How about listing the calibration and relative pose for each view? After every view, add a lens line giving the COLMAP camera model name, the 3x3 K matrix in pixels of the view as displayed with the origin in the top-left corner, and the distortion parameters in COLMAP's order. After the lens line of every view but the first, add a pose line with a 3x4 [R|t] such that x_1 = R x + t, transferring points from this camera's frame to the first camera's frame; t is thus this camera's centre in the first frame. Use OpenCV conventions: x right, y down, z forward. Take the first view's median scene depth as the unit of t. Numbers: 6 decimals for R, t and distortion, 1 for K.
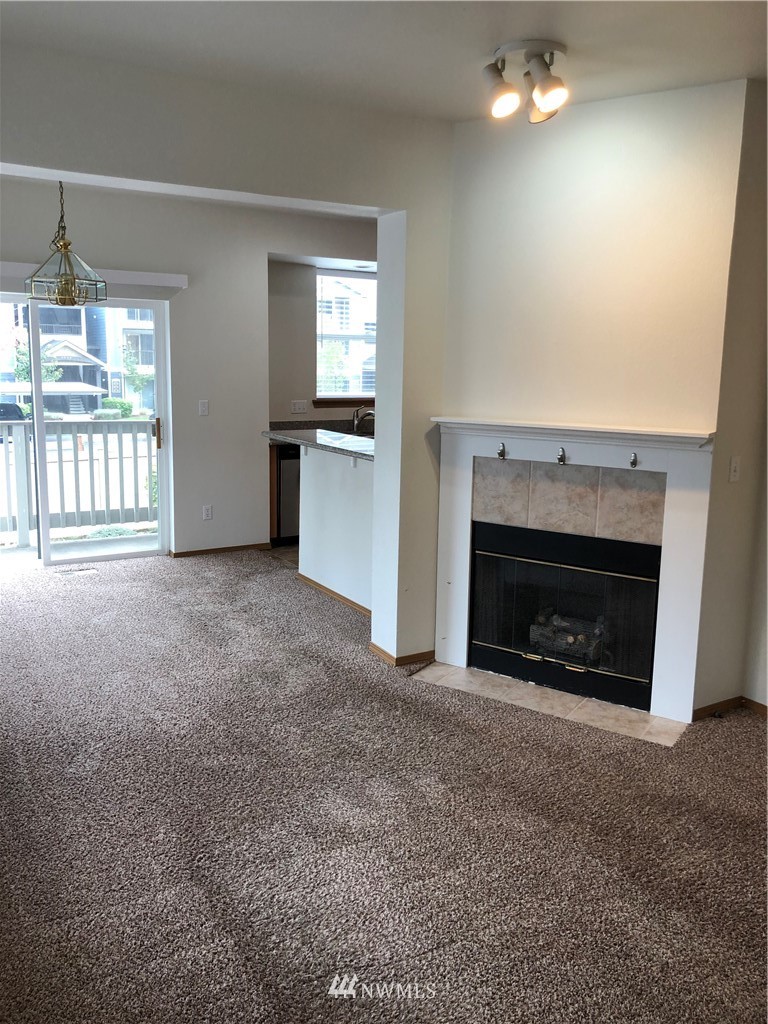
lens RADIAL K [[824.0, 0, 382.3], [0, 824.0, 505.8], [0, 0, 1]] dist [0.033830, -0.047728]
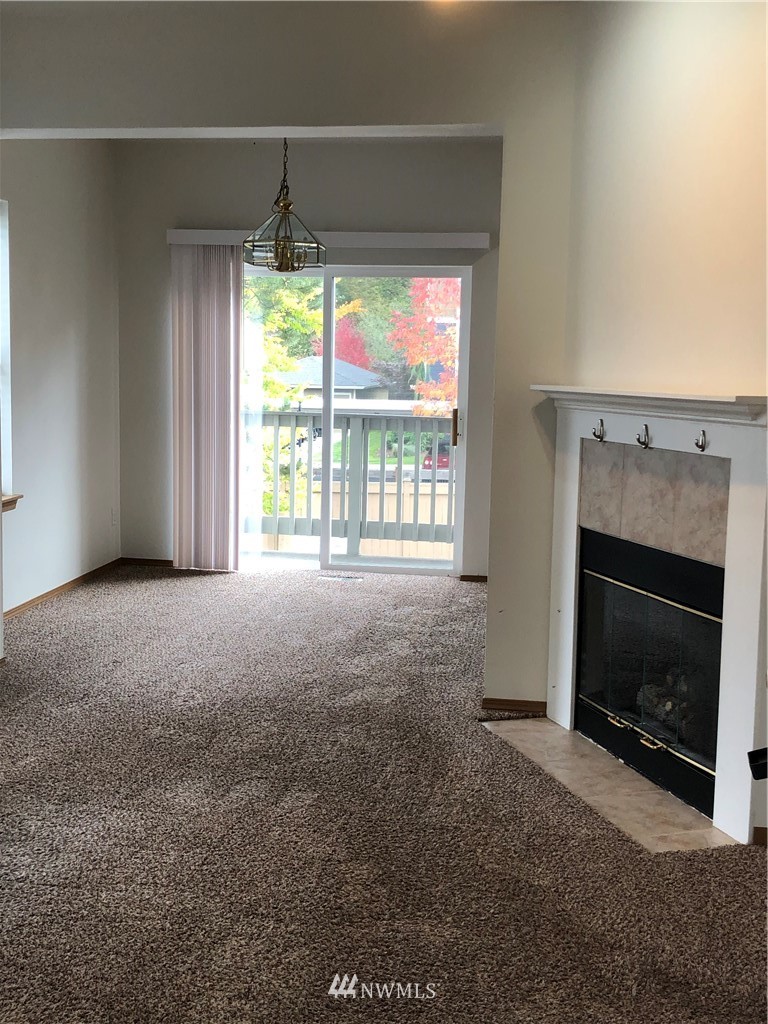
lens RADIAL K [[1186.2, 0, 380.9], [0, 1186.2, 514.0], [0, 0, 1]] dist [0.074395, 0.000000]
pose [[0.783052, 0.077012, -0.617170, 0.663076], [-0.116350, 0.992925, -0.023723, 0.055971], [0.610977, 0.090384, 0.786472, 0.057636]]
